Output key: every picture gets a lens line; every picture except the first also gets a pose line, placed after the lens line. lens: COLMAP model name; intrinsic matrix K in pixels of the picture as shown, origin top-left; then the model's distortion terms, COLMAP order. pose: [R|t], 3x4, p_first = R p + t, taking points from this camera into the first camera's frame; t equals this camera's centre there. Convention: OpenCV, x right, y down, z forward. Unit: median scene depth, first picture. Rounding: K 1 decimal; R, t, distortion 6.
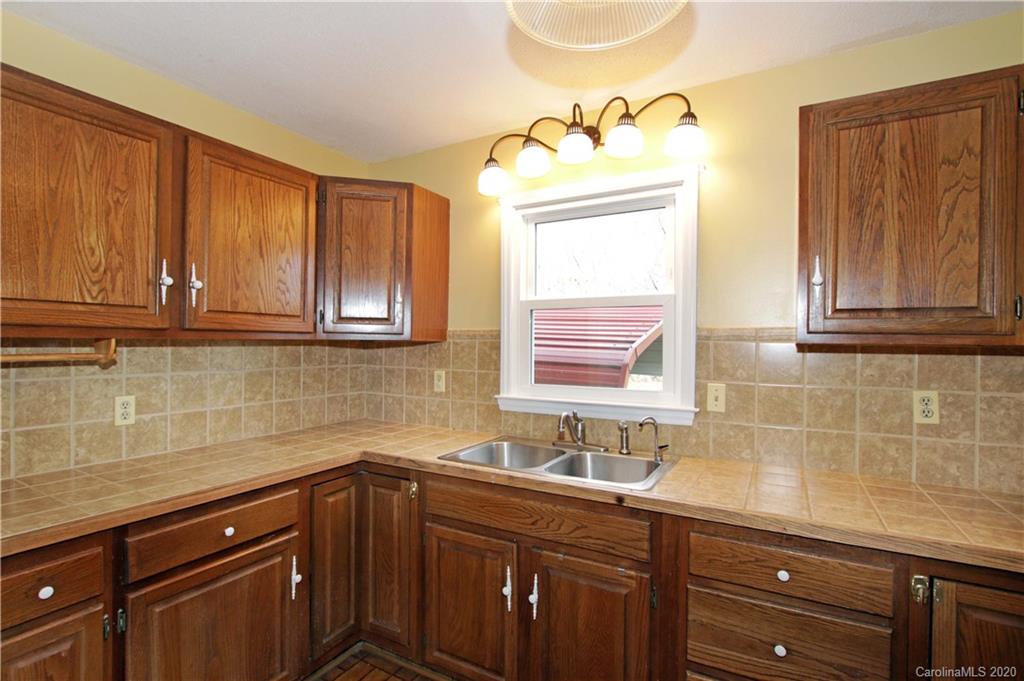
lens RADIAL K [[490.3, 0, 508.1], [0, 490.3, 345.2], [0, 0, 1]] dist [-0.007731, -0.000698]
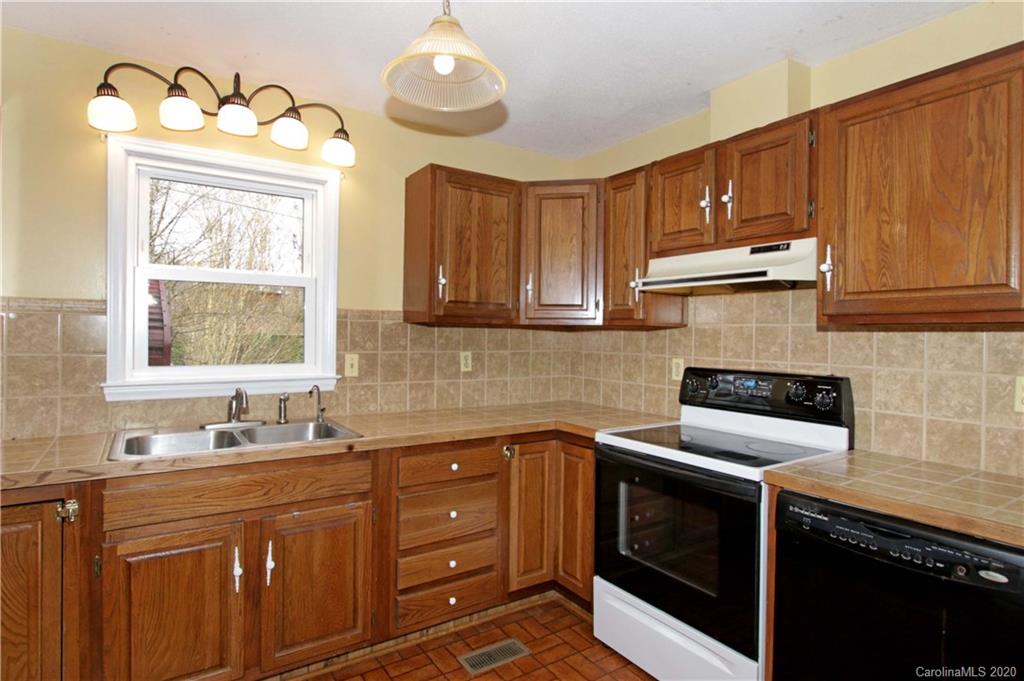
lens RADIAL K [[546.8, 0, 502.9], [0, 546.8, 327.4], [0, 0, 1]] dist [0.010435, -0.000724]
pose [[0.469360, 0.001398, 0.883006, -0.685762], [-0.009159, 0.999953, 0.003285, 0.003540], [-0.882959, -0.009629, 0.469351, 0.014511]]
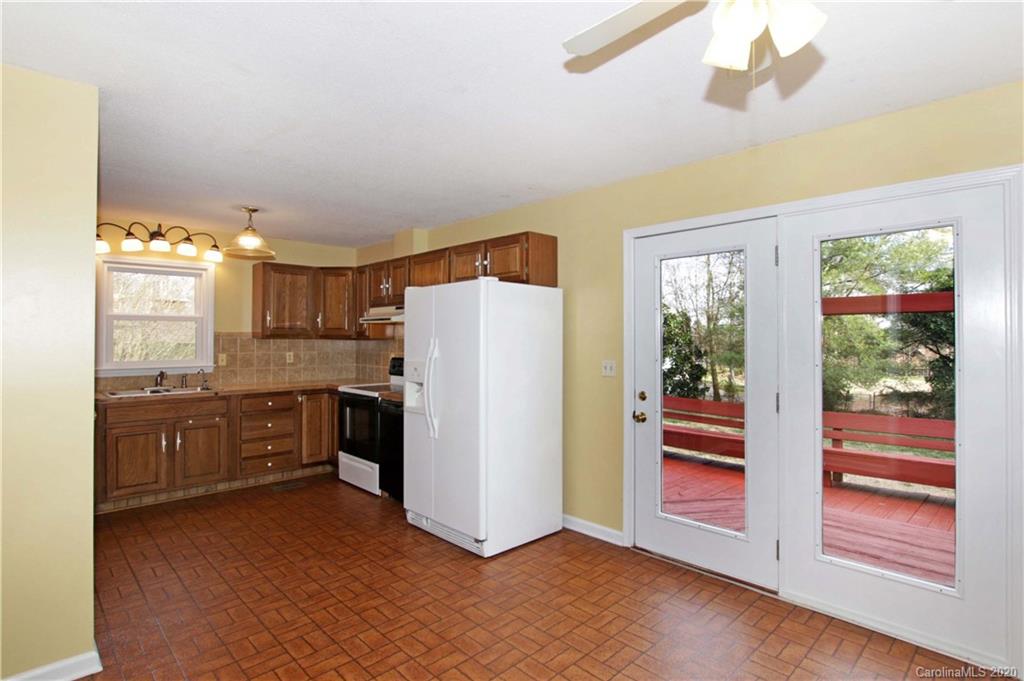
lens RADIAL K [[490.3, 0, 513.2], [0, 490.3, 332.0], [0, 0, 1]] dist [-0.007731, -0.000698]
pose [[0.281478, -0.002148, 0.959565, -1.707075], [-0.001783, 0.999995, 0.002762, -0.048535], [-0.959566, -0.002488, 0.281472, -1.234914]]
